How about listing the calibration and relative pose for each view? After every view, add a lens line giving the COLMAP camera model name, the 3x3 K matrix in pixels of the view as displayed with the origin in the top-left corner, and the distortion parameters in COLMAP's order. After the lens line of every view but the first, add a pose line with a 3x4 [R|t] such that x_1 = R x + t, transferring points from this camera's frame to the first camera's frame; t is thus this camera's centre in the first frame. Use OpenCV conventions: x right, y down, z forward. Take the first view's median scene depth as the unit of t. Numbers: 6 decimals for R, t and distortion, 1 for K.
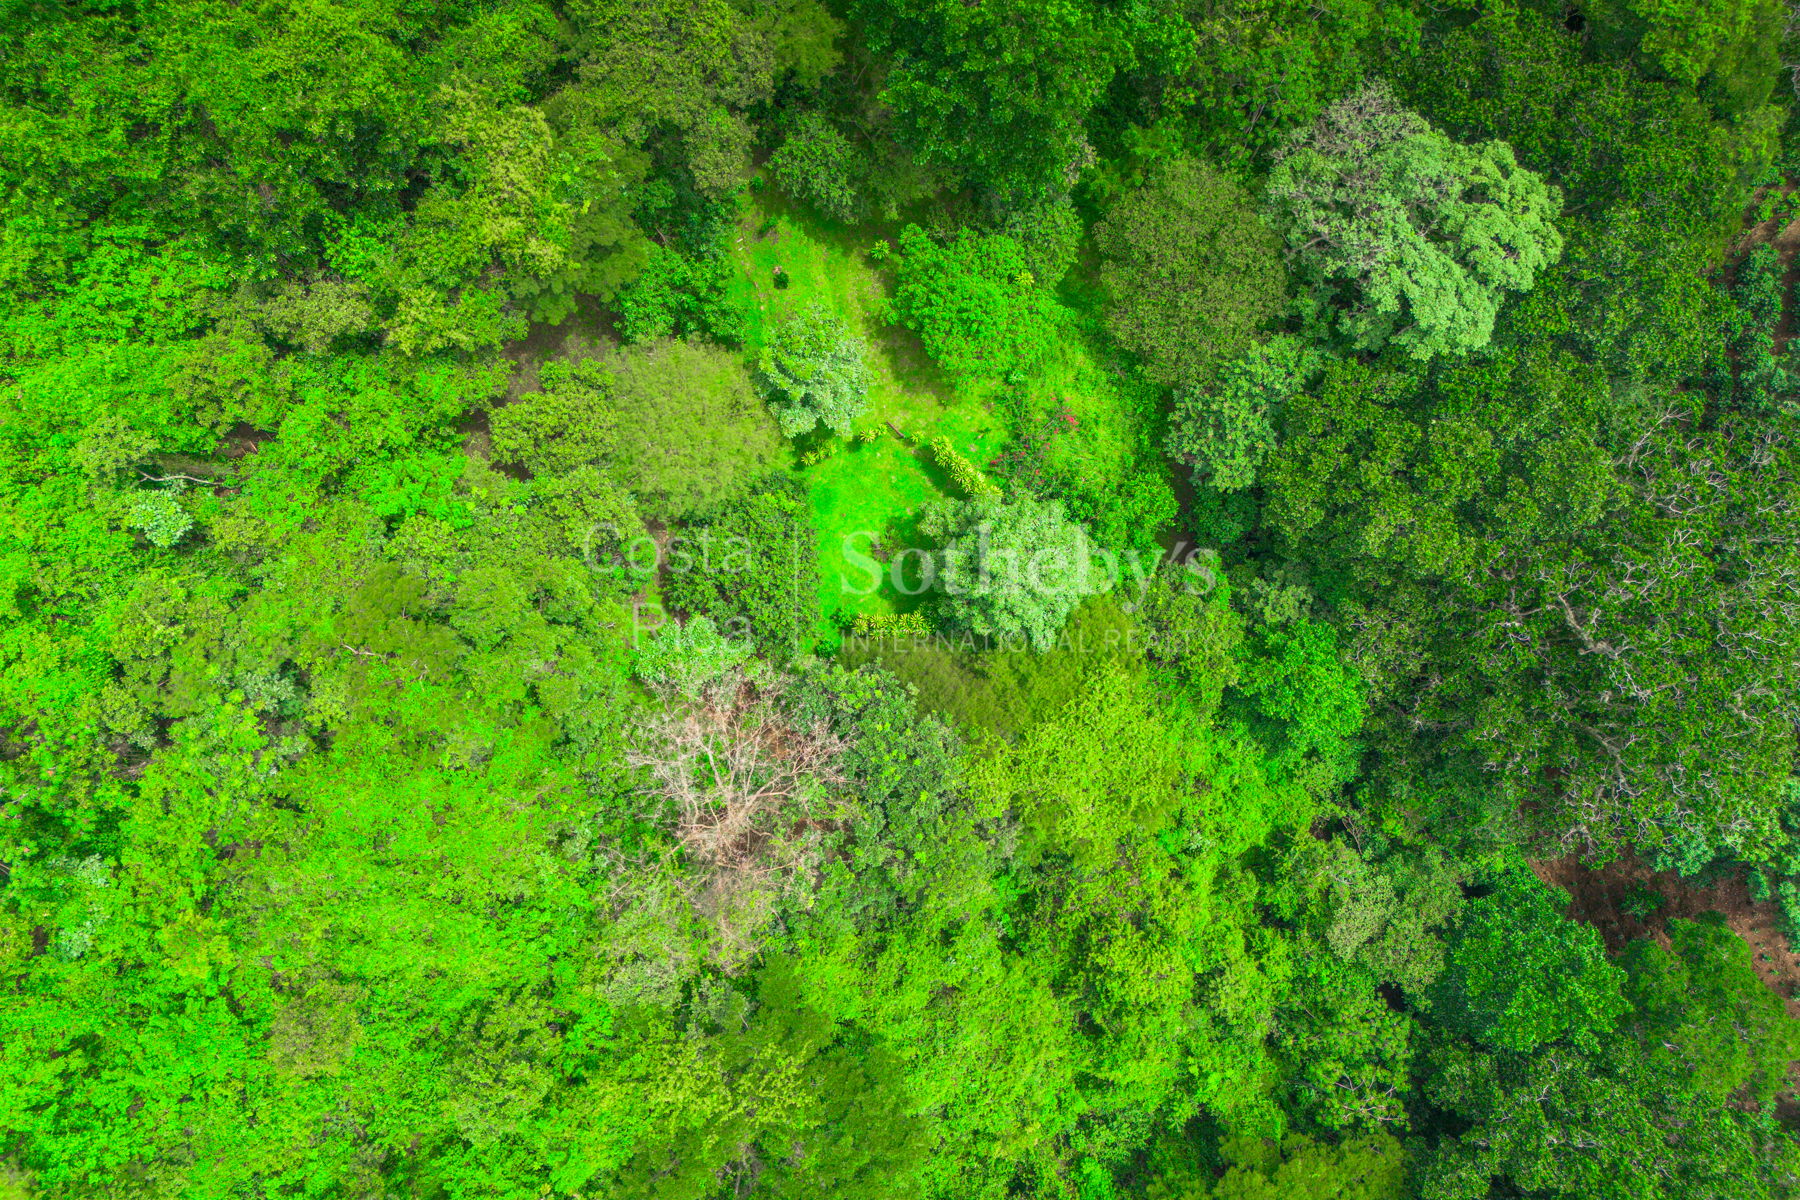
lens RADIAL K [[1224.4, 0, 869.3], [0, 1224.4, 523.4], [0, 0, 1]] dist [0.060174, -0.058101]
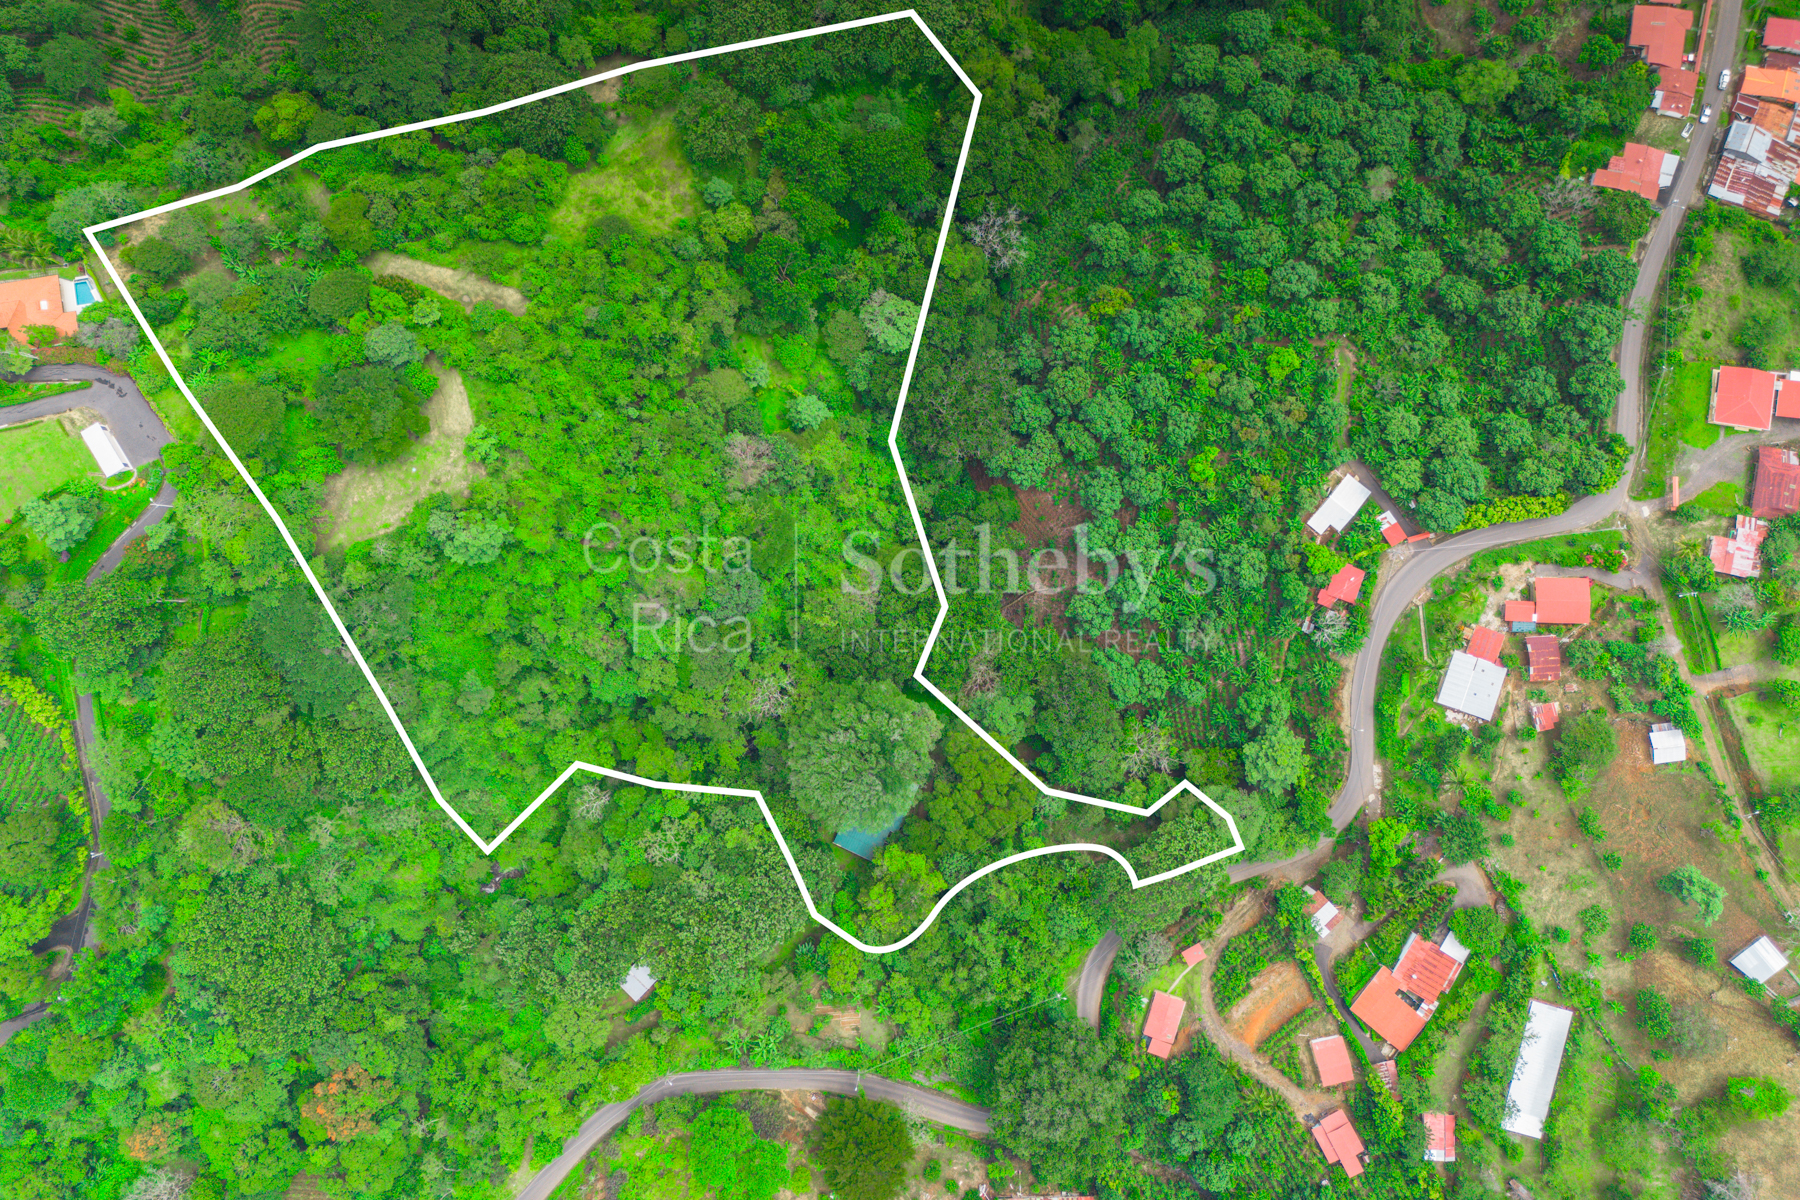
lens RADIAL K [[1228.5, 0, 897.9], [0, 1228.5, 531.3], [0, 0, 1]] dist [0.063191, -0.060148]
pose [[0.991453, -0.124353, 0.039464, 0.218051], [0.125113, 0.991990, -0.017411, 0.584451], [-0.036983, 0.022200, 0.999069, -3.425454]]
